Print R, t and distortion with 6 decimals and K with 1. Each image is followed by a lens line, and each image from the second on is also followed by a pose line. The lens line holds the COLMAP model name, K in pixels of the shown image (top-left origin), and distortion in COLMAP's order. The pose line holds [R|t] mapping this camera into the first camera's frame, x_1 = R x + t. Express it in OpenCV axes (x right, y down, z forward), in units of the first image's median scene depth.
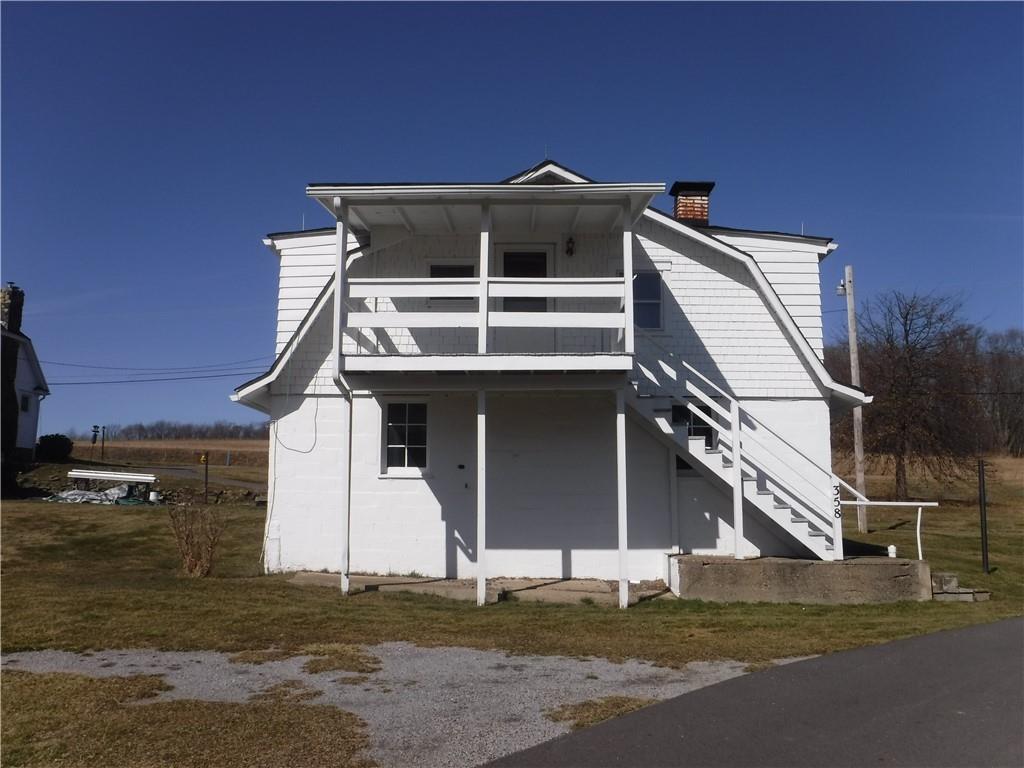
lens RADIAL K [[860.9, 0, 512.0], [0, 860.9, 384.0], [0, 0, 1]] dist [-0.072554, 0.050049]
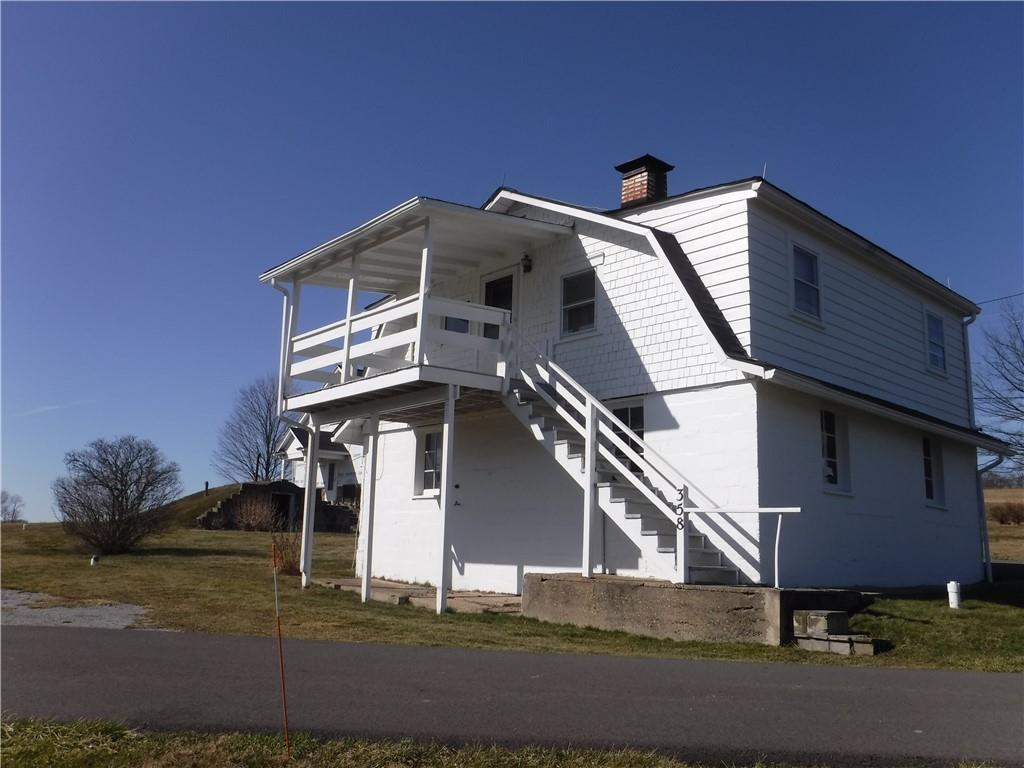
lens RADIAL K [[860.9, 0, 512.0], [0, 860.9, 384.0], [0, 0, 1]] dist [-0.072554, 0.050049]
pose [[0.675160, -0.127169, -0.726627, 0.851860], [0.076908, 0.991795, -0.102116, 0.090363], [0.733651, 0.013061, 0.679400, 0.335698]]
